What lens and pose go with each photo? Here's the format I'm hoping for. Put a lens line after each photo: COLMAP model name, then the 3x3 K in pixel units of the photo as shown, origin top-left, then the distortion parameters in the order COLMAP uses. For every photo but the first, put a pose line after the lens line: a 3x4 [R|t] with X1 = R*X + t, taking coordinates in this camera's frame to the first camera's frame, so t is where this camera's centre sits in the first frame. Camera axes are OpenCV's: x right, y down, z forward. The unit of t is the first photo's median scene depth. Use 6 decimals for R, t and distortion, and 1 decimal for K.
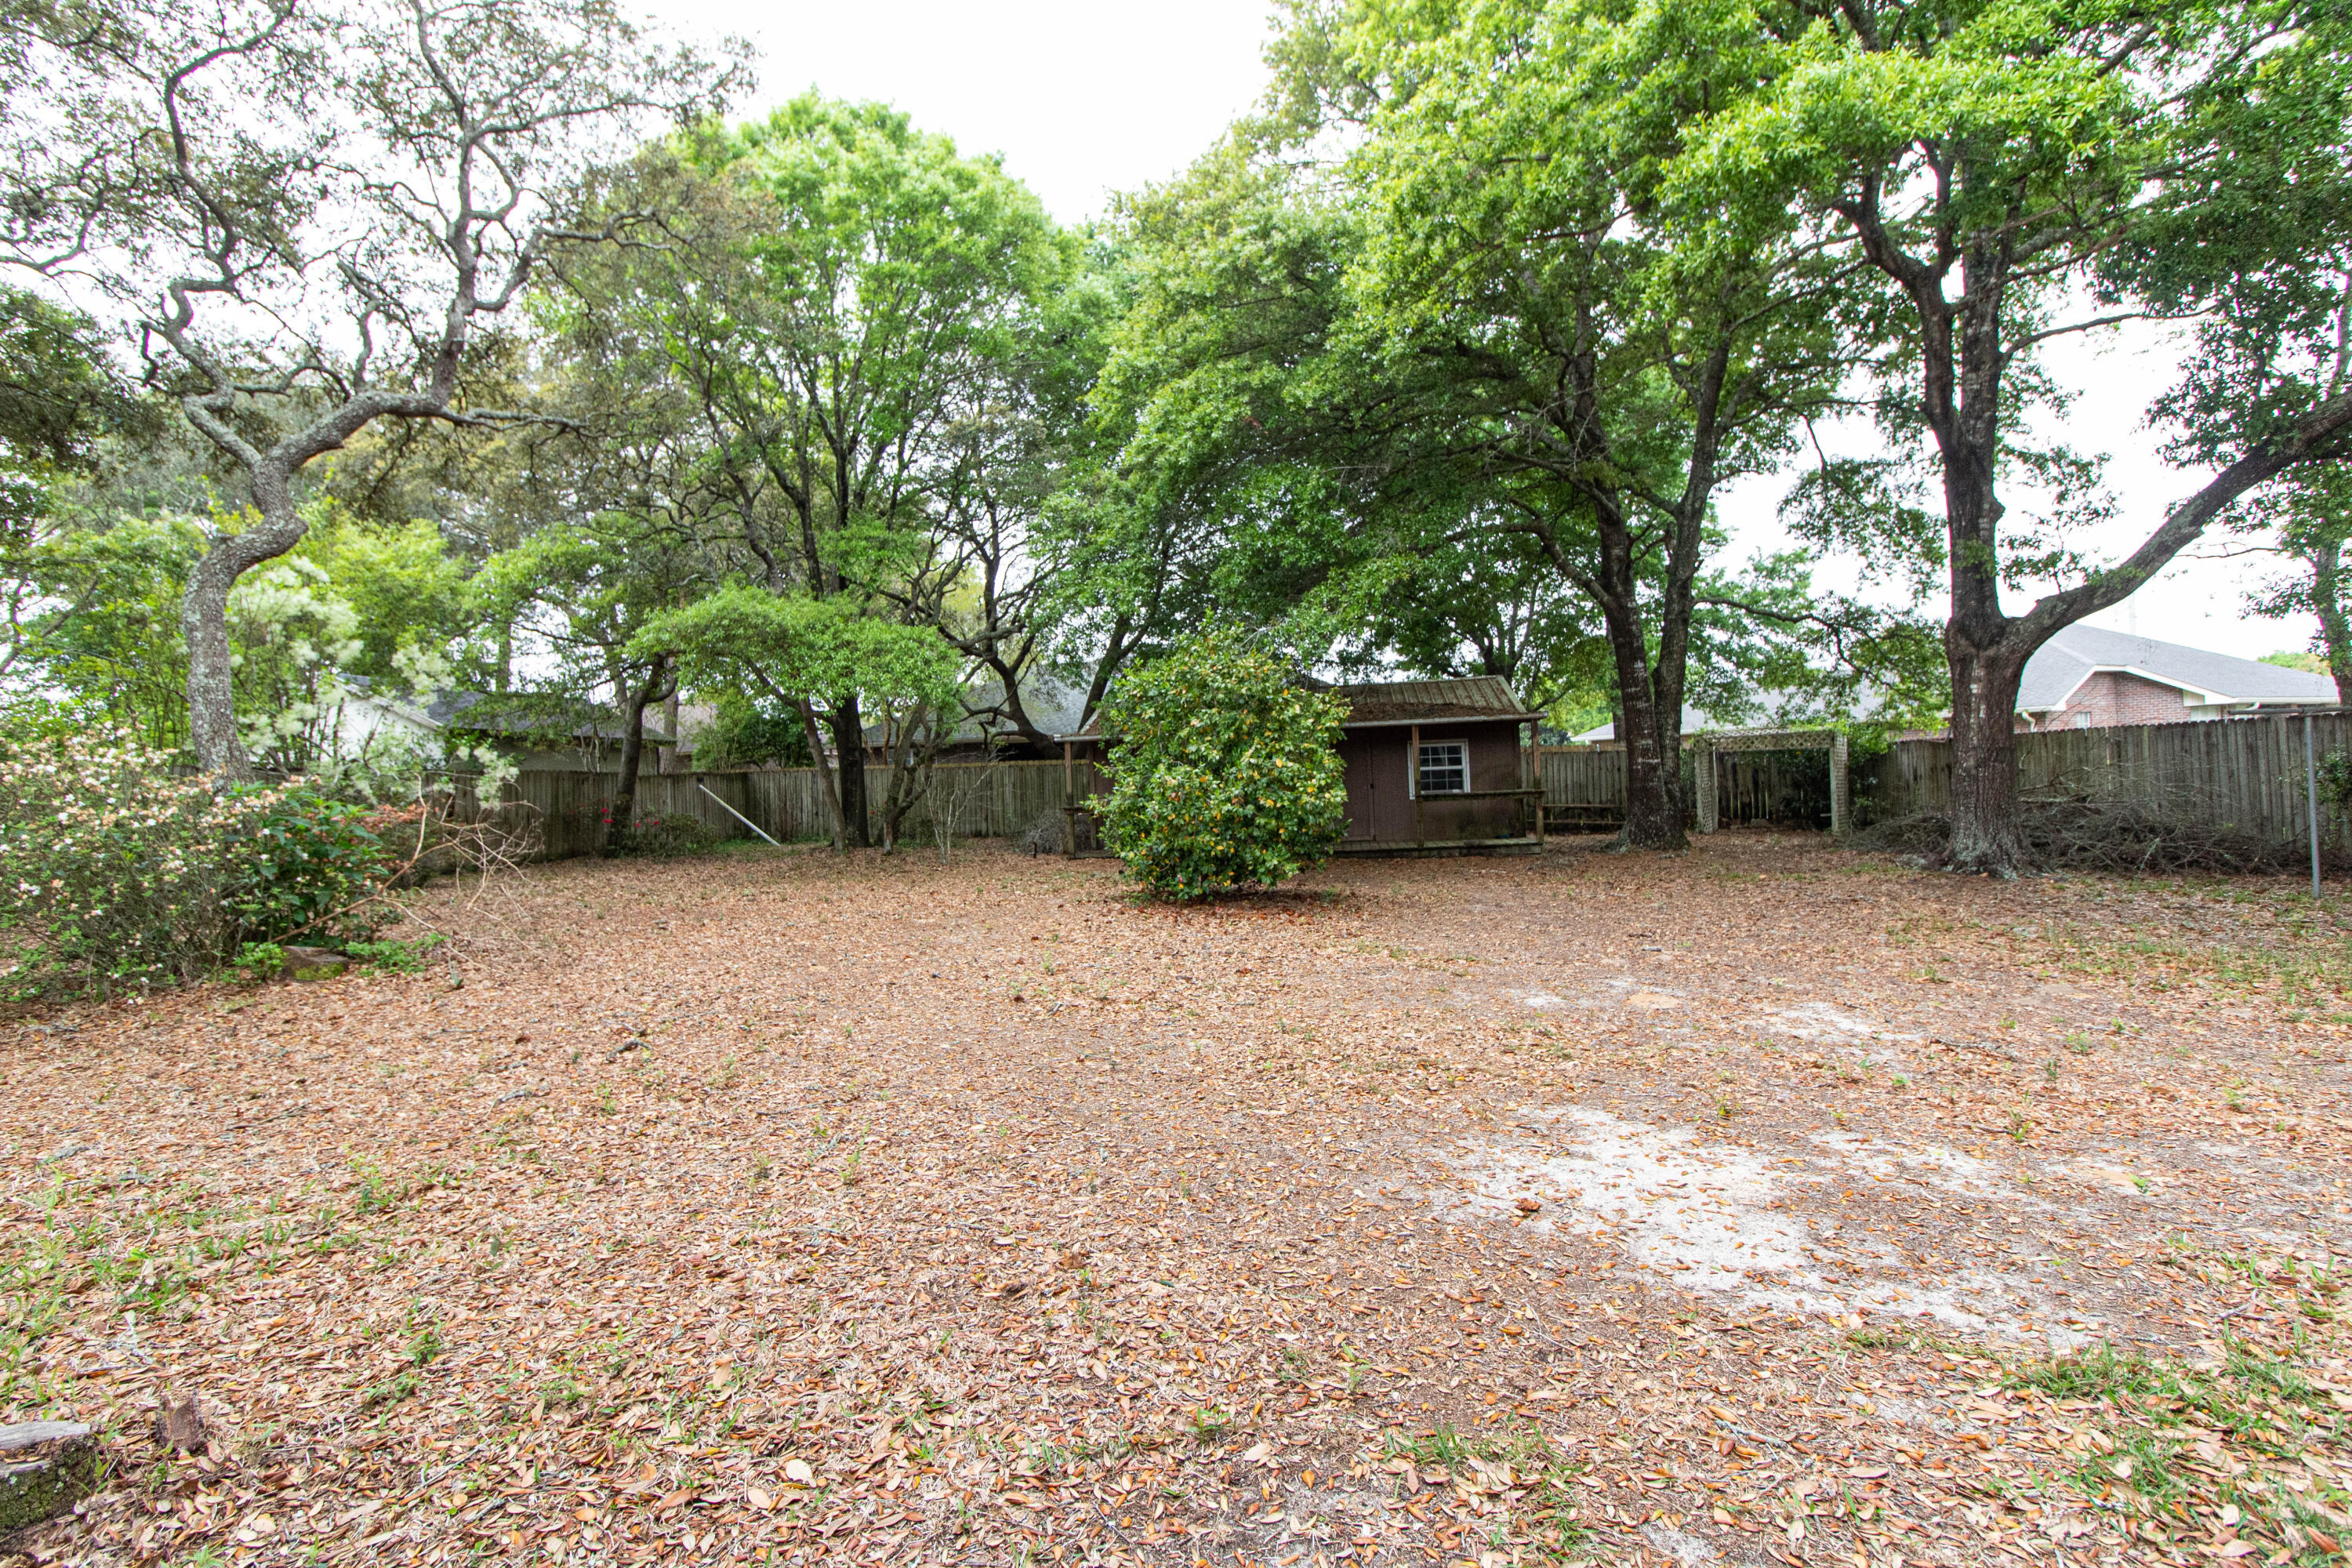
lens RADIAL K [[1080.6, 0, 1162.0], [0, 1080.6, 775.3], [0, 0, 1]] dist [0.002490, 0.000450]
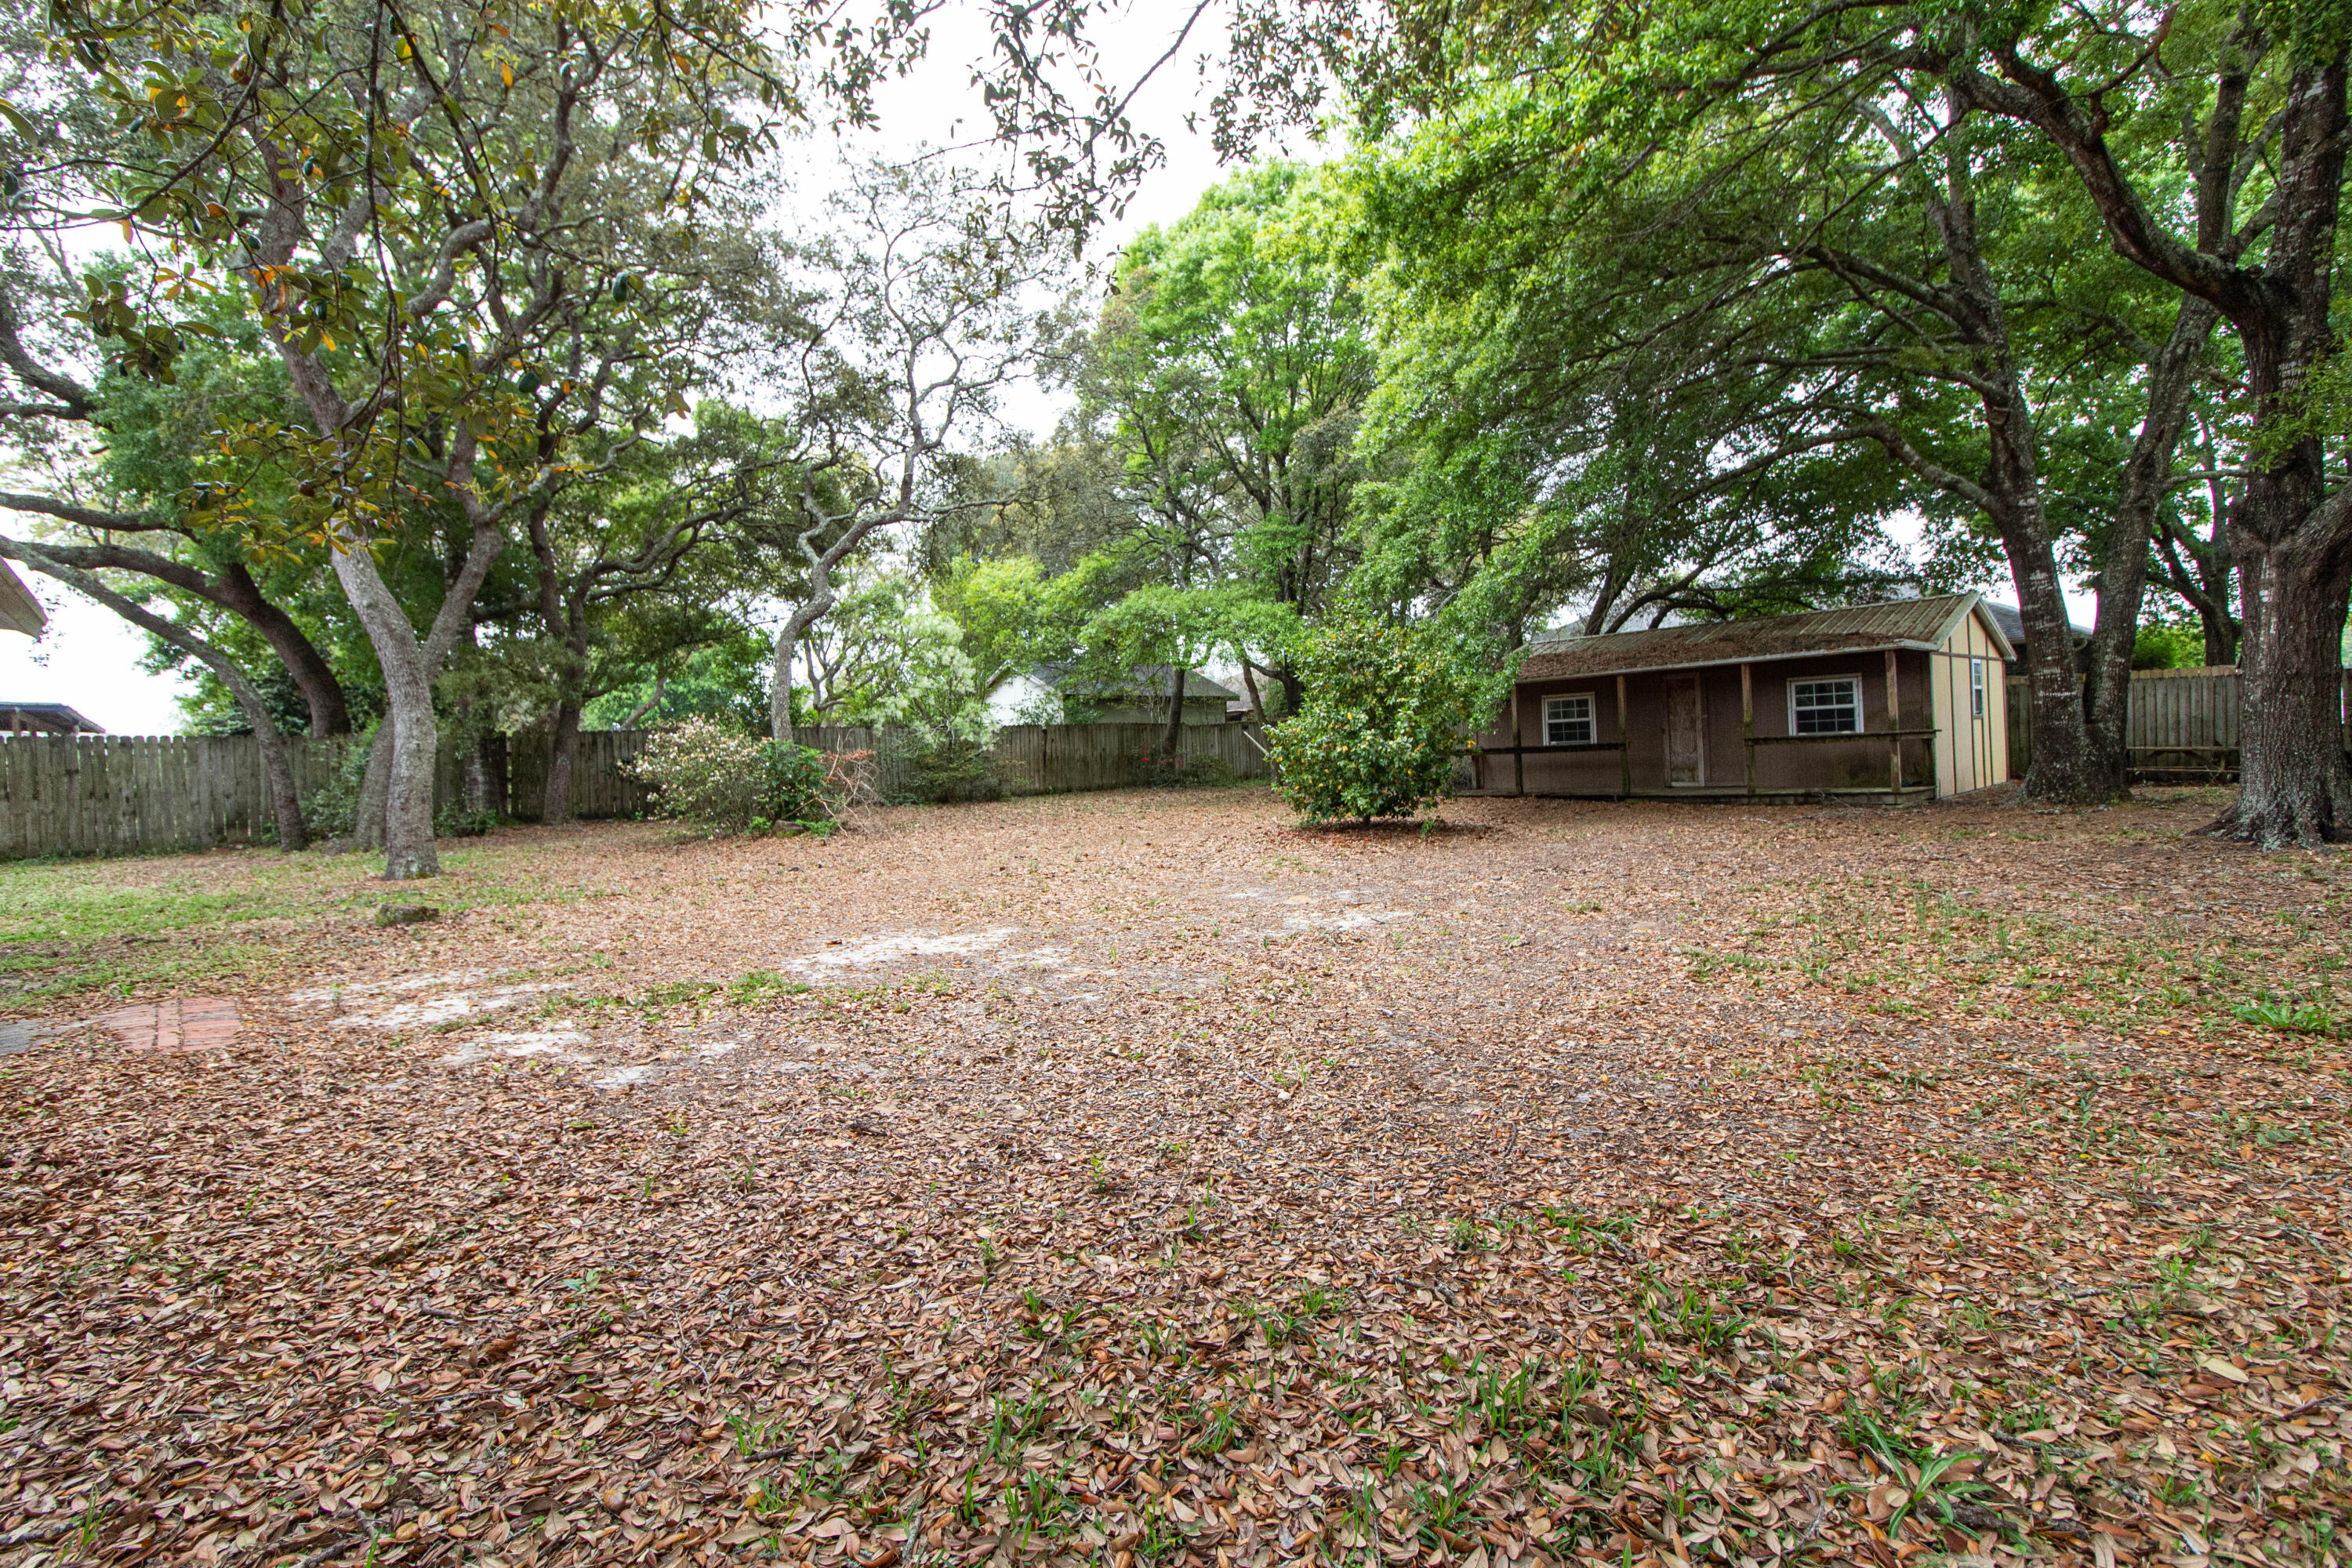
lens RADIAL K [[1080.6, 0, 1162.0], [0, 1080.6, 775.3], [0, 0, 1]] dist [0.002490, 0.000450]
pose [[0.782762, 0.013008, -0.622185, 0.384029], [0.021123, 0.998650, 0.047453, -0.004612], [0.621963, -0.050287, 0.781431, -0.044577]]
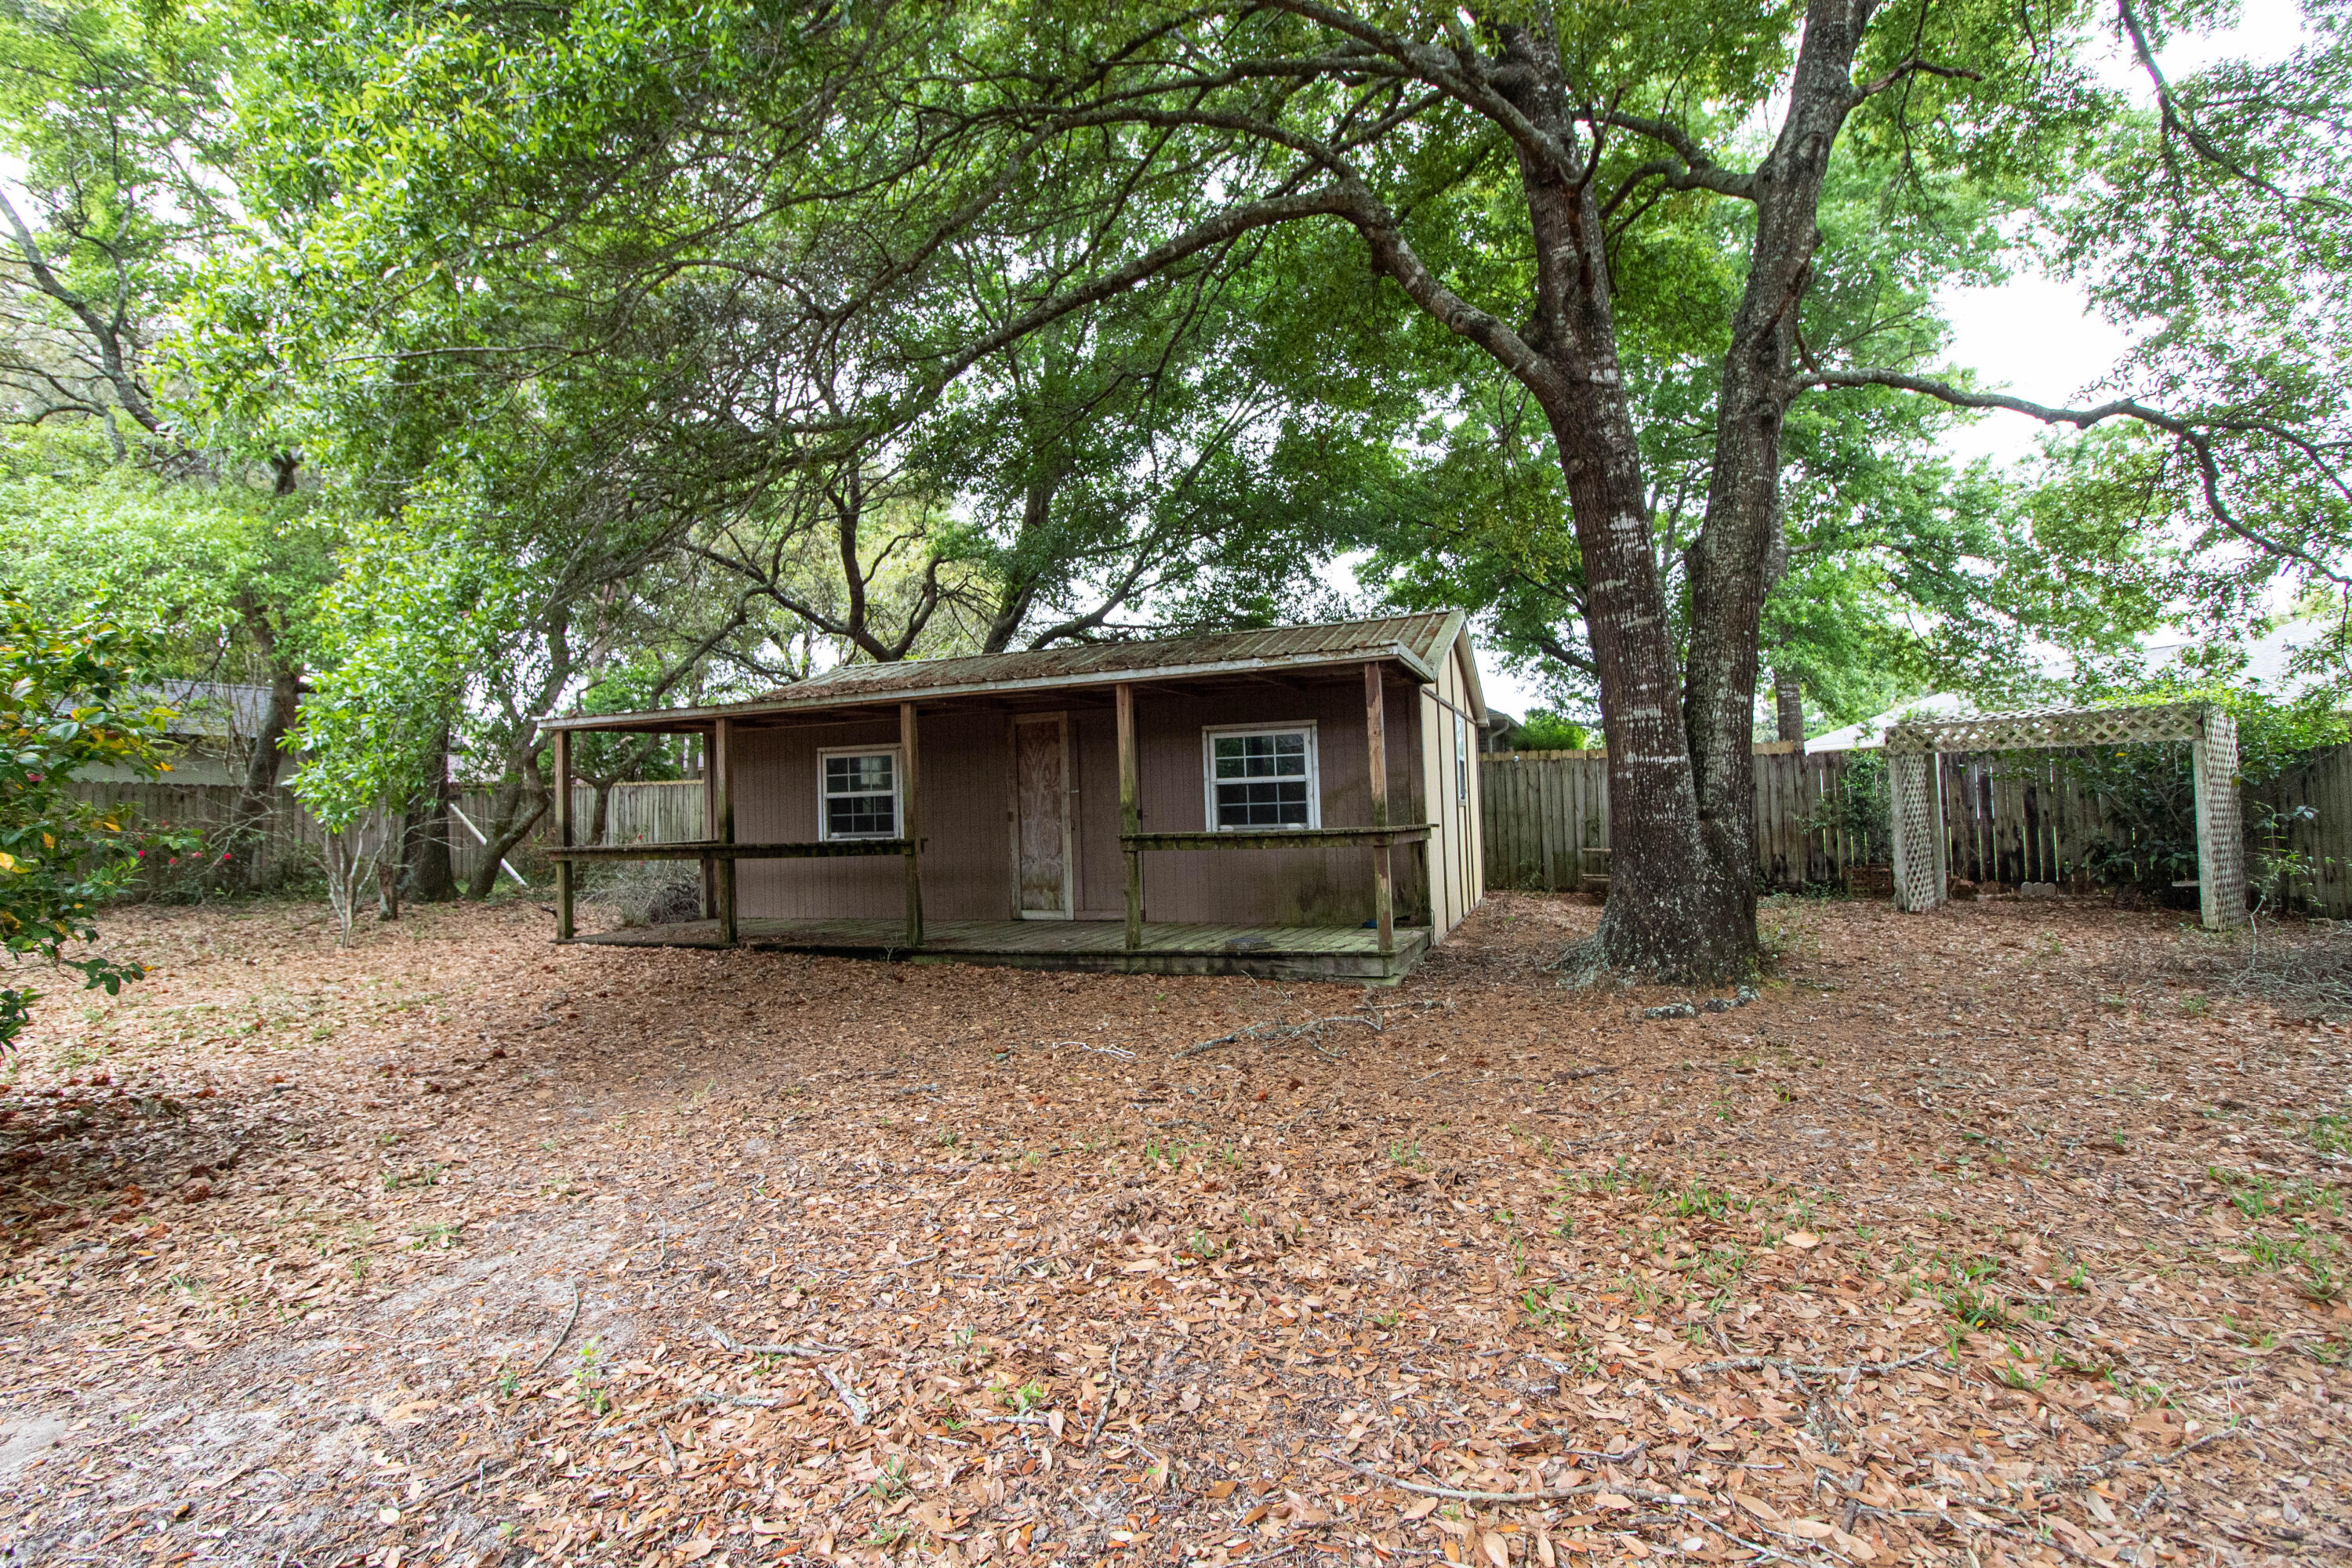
lens RADIAL K [[1080.6, 0, 1162.0], [0, 1080.6, 775.3], [0, 0, 1]] dist [0.002490, 0.000450]
pose [[0.976931, 0.000240, -0.213556, 0.317432], [-0.004483, 0.999802, -0.019385, 0.000918], [0.213509, 0.019895, 0.976738, 0.504169]]
